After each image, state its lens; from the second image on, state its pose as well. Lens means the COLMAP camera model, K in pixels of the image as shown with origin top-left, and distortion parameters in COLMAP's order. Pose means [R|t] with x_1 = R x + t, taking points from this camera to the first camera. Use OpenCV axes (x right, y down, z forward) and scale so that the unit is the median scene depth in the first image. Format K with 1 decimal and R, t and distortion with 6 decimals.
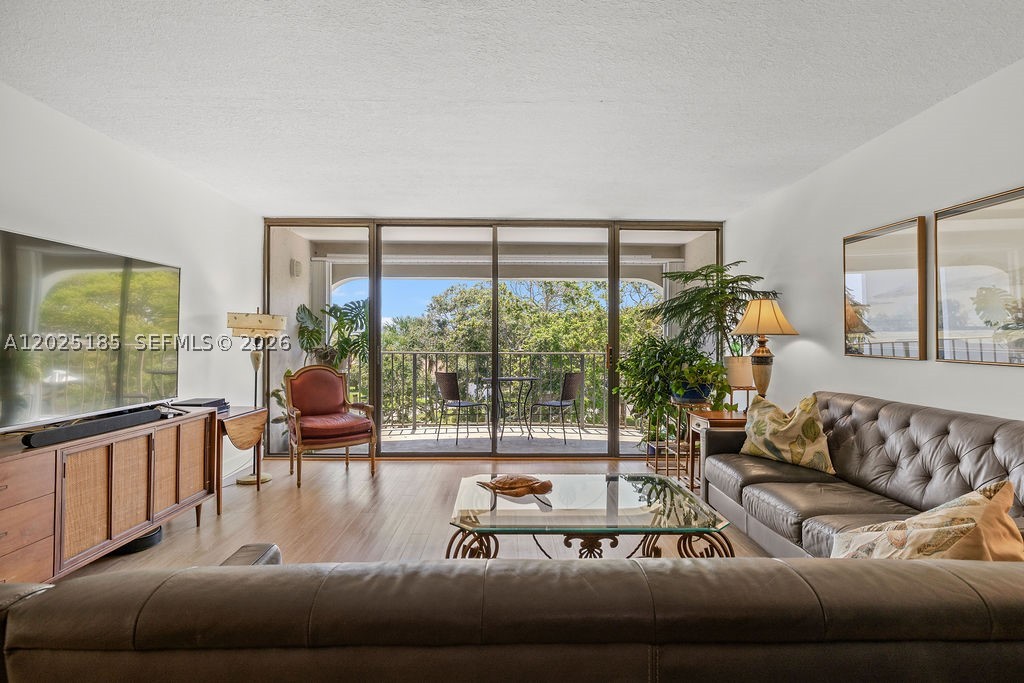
lens RADIAL K [[520.5, 0, 512.1], [0, 520.5, 334.8], [0, 0, 1]] dist [-0.002832, 0.000271]
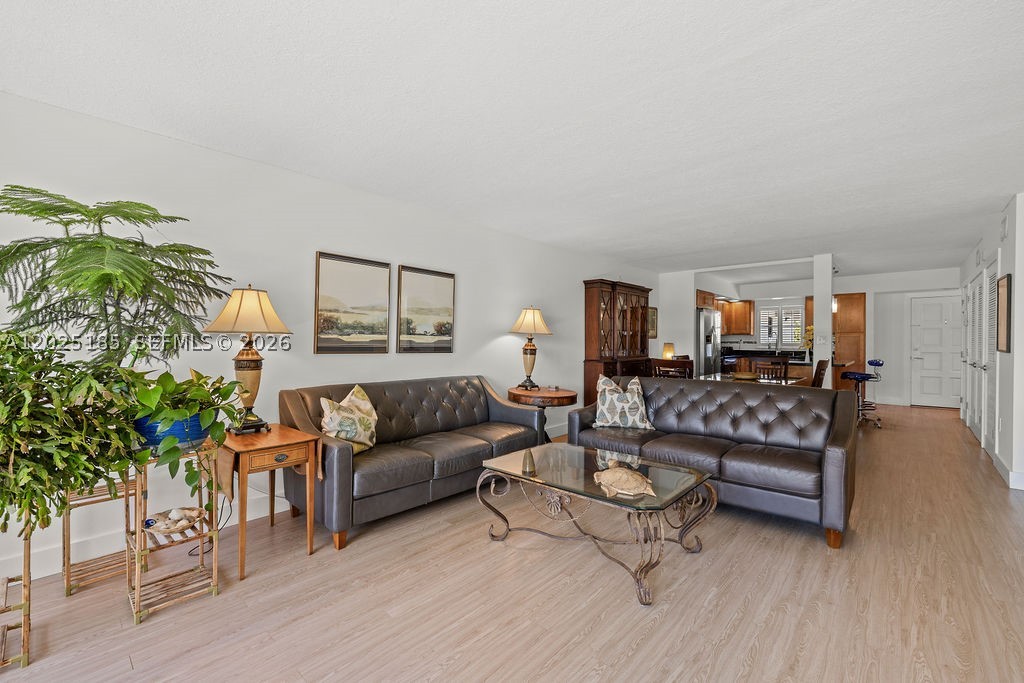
lens RADIAL K [[427.9, 0, 512.0], [0, 427.9, 341.5], [0, 0, 1]] dist [-0.000463, -0.000309]
pose [[-0.734960, -0.005074, 0.678092, -0.245069], [-0.011740, 0.999917, -0.005242, 0.009966], [-0.678009, -0.011814, -0.734958, 1.093883]]
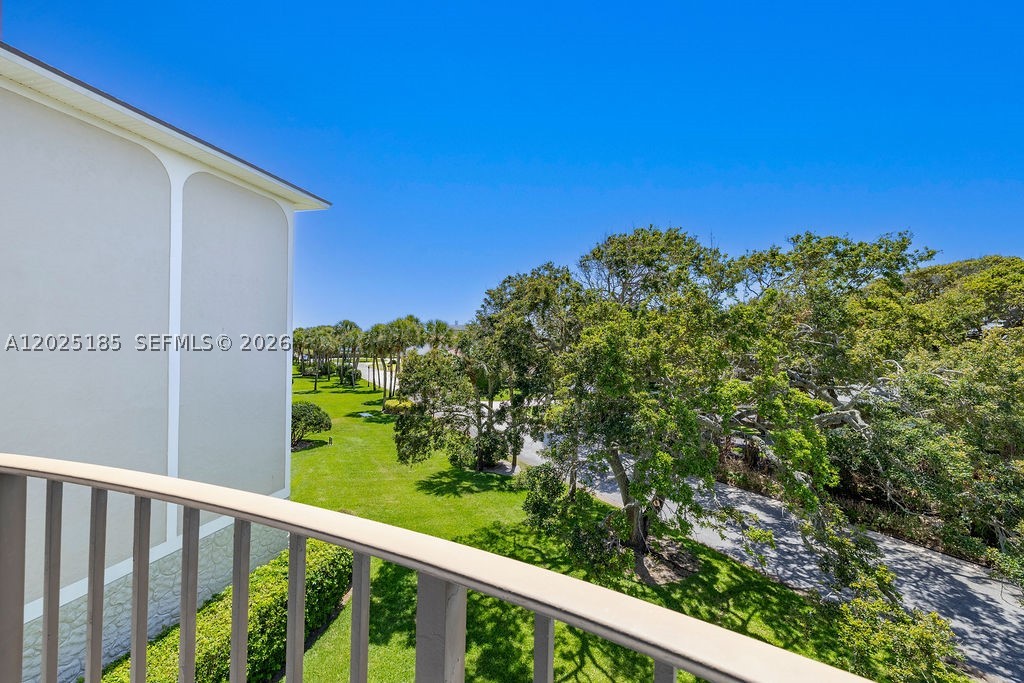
lens RADIAL K [[426.4, 0, 509.3], [0, 426.4, 340.3], [0, 0, 1]] dist [-0.001165, 0.000021]
pose [[0.965744, 0.015401, -0.259039, 0.282259], [-0.011428, 0.999793, 0.016837, -0.013903], [0.259245, -0.013300, 0.965720, 1.555737]]
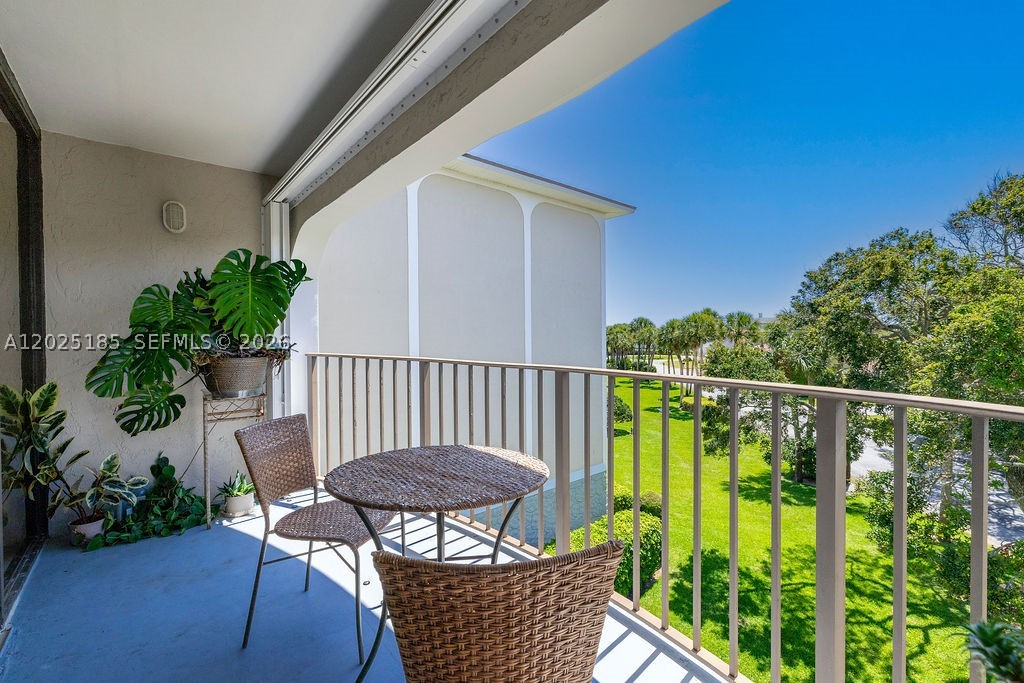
lens RADIAL K [[438.7, 0, 535.4], [0, 438.7, 340.7], [0, 0, 1]] dist [0.032062, -0.013815]
pose [[0.654645, 0.002235, -0.755933, 0.326689], [0.020593, 0.999572, 0.020789, 0.017248], [0.755656, -0.029176, 0.654319, 1.339094]]
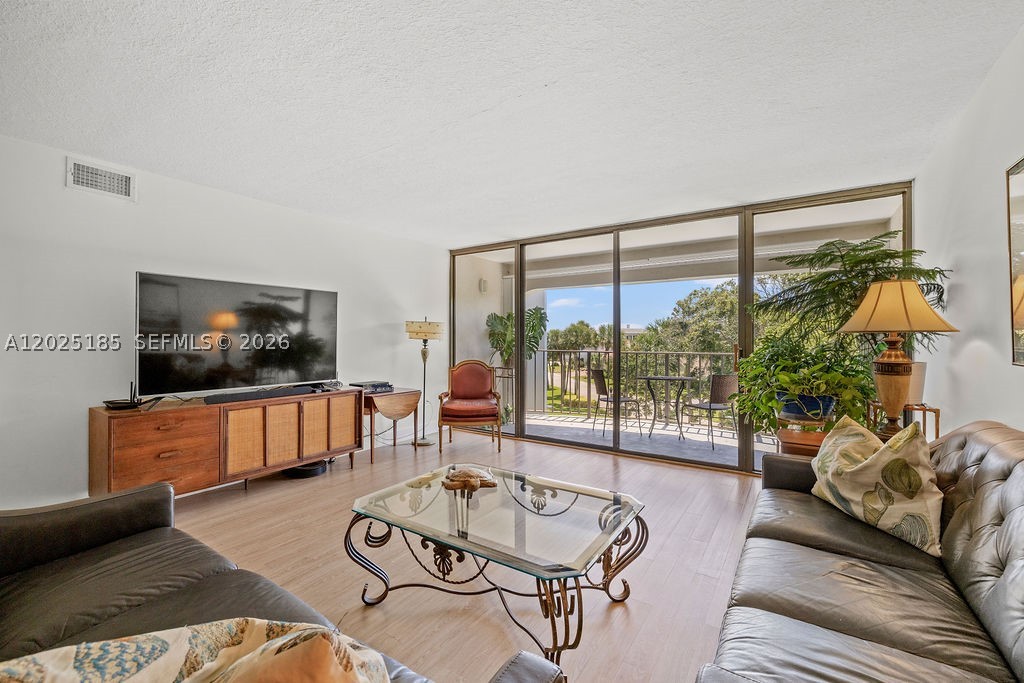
lens RADIAL K [[429.7, 0, 509.7], [0, 429.7, 337.4], [0, 0, 1]] dist [-0.000703, 0.000191]
pose [[0.821029, -0.005635, -0.570859, 0.348035], [0.007582, 0.999971, 0.001032, 0.002203], [0.570836, -0.005176, 0.821047, 0.205063]]
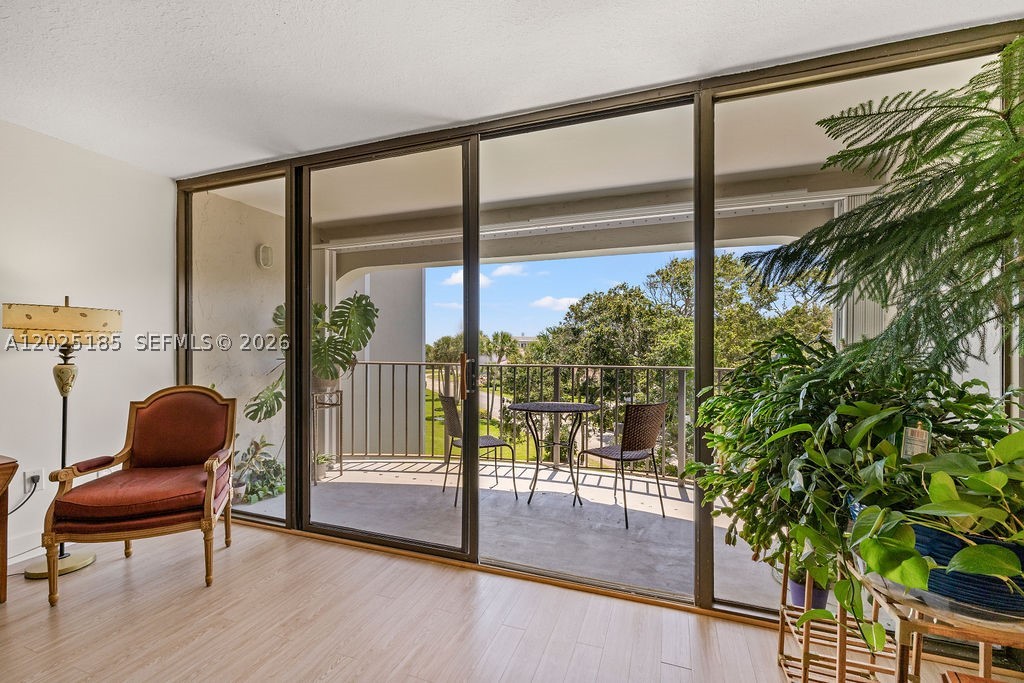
lens RADIAL K [[432.7, 0, 511.7], [0, 432.7, 351.6], [0, 0, 1]] dist [-0.001072, 0.000142]
pose [[0.933624, 0.001821, -0.358250, 0.217372], [0.004730, 0.999837, 0.017409, 0.008472], [0.358224, -0.017948, 0.933463, 0.722209]]
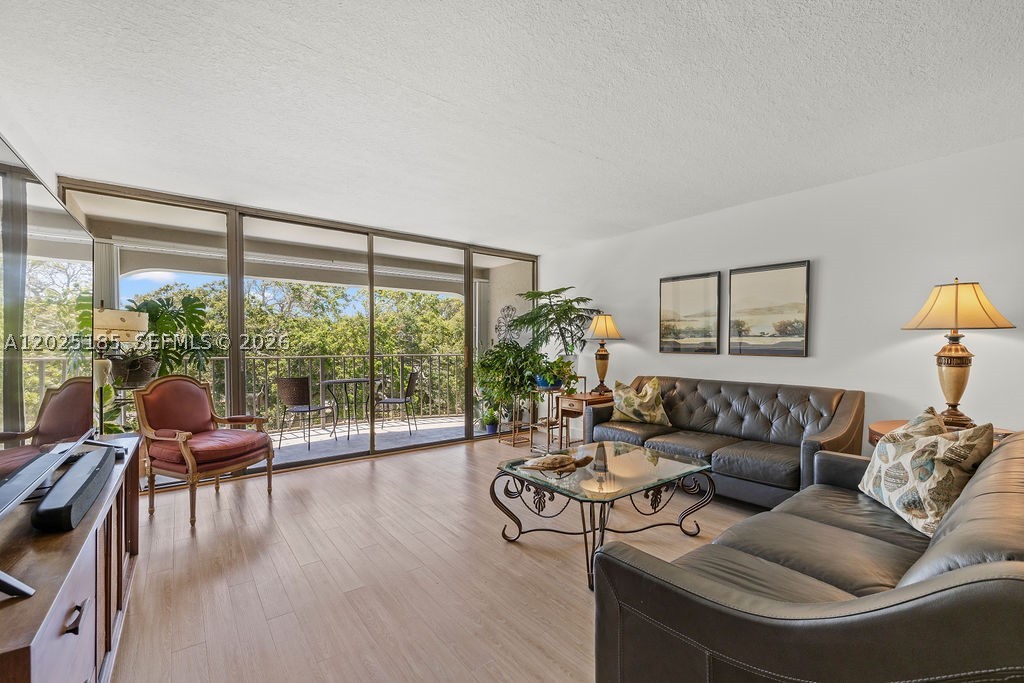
lens RADIAL K [[432.7, 0, 511.7], [0, 432.7, 351.6], [0, 0, 1]] dist [-0.001072, 0.000142]
pose [[0.801673, -0.013848, 0.597603, -0.402872], [-0.002829, 0.999633, 0.026958, 0.001899], [-0.597756, -0.023302, 0.801339, 0.161066]]
